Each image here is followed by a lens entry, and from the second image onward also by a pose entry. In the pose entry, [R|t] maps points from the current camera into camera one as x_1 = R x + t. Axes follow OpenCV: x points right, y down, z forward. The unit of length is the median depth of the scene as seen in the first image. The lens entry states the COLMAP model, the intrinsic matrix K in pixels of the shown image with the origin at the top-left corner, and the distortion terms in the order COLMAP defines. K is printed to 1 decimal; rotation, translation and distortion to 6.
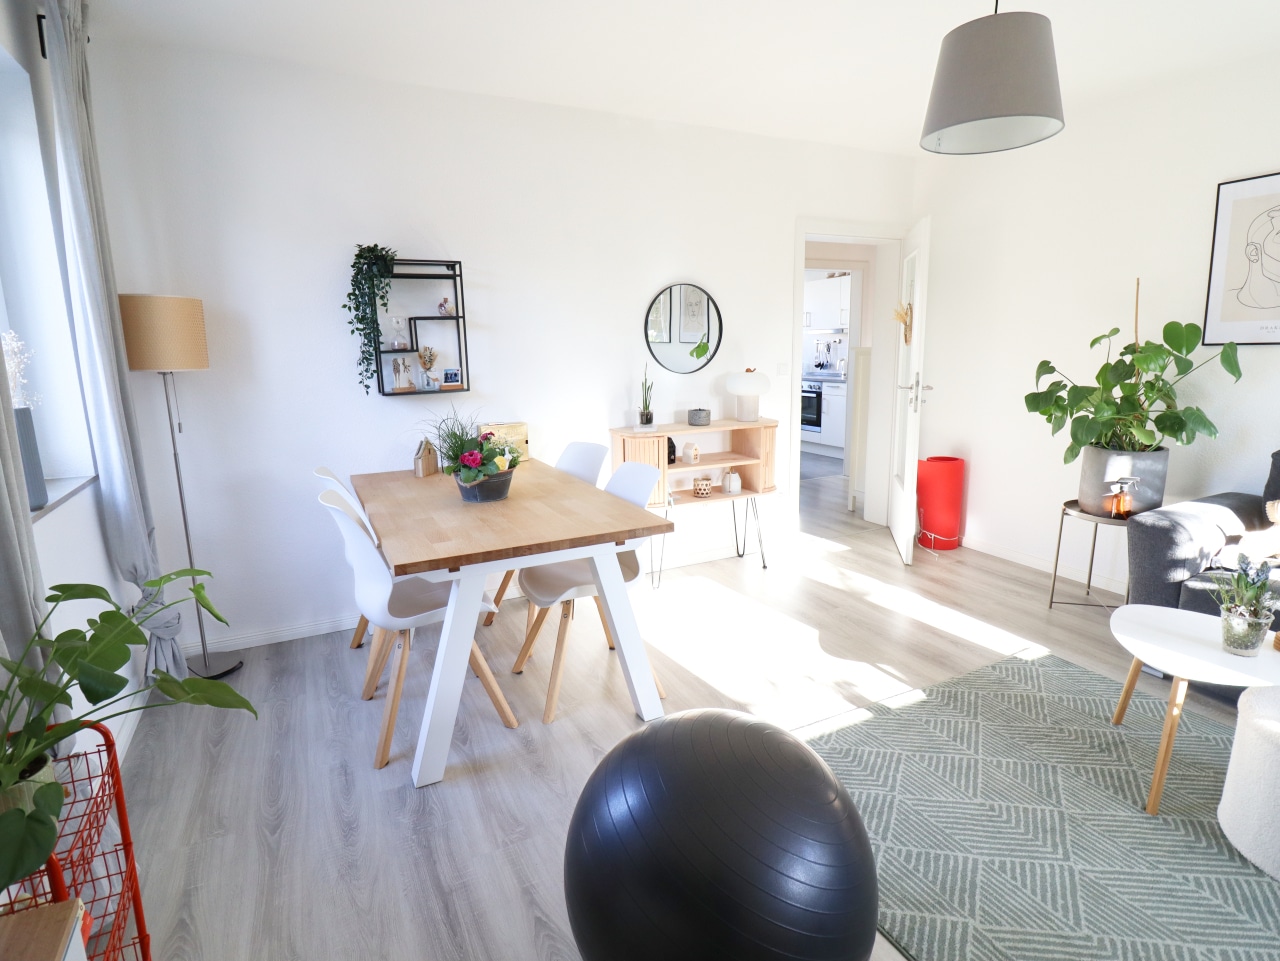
lens RADIAL K [[678.3, 0, 647.8], [0, 678.3, 480.0], [0, 0, 1]] dist [0.001047, -0.000170]
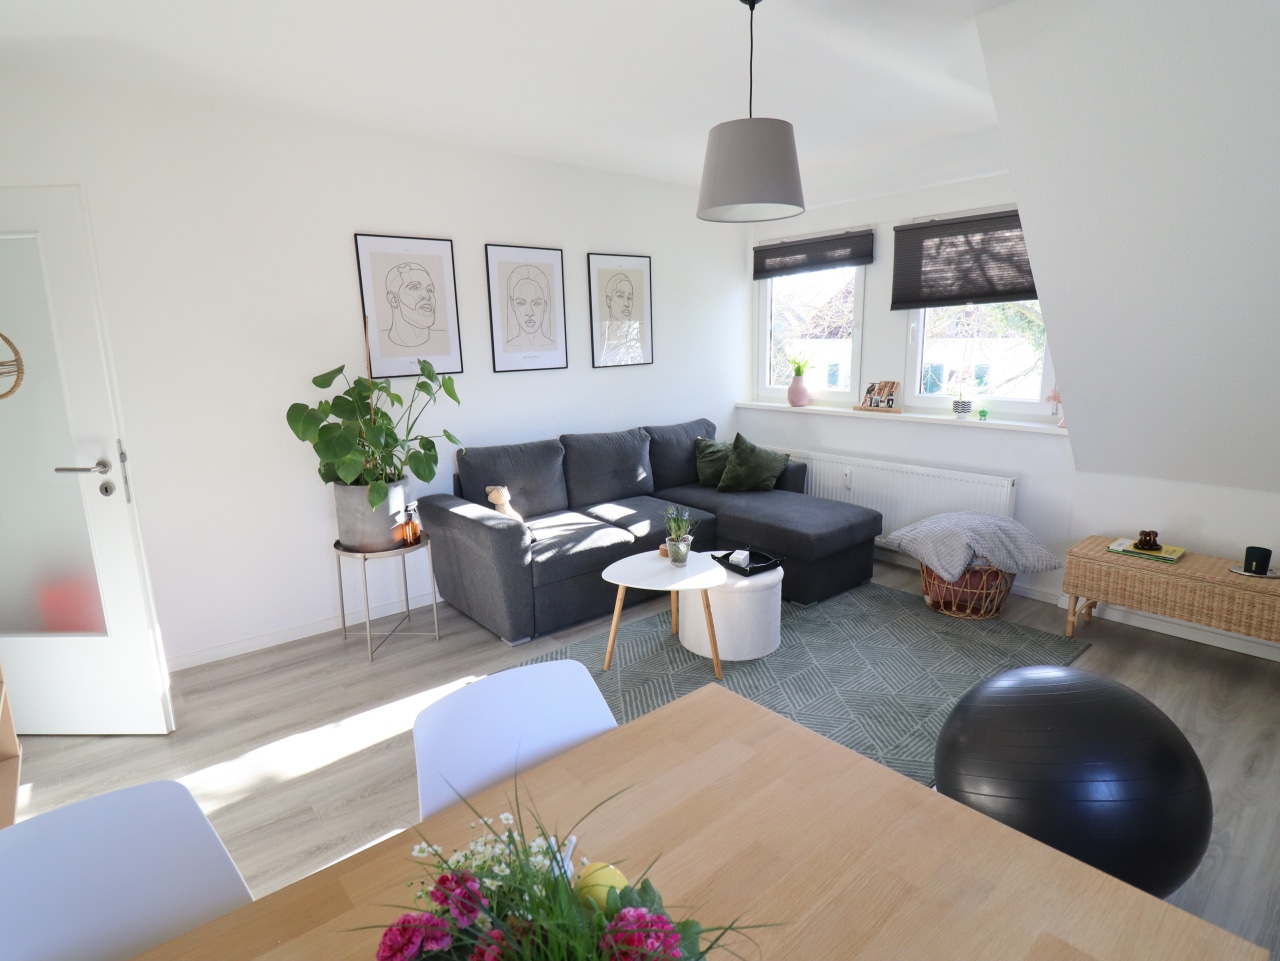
lens RADIAL K [[678.3, 0, 647.8], [0, 678.3, 480.0], [0, 0, 1]] dist [0.001047, -0.000170]
pose [[-0.239286, -0.183582, 0.953436, -0.396813], [0.208617, 0.949308, 0.235144, -0.217674], [-0.948273, 0.255170, -0.188858, 0.864599]]
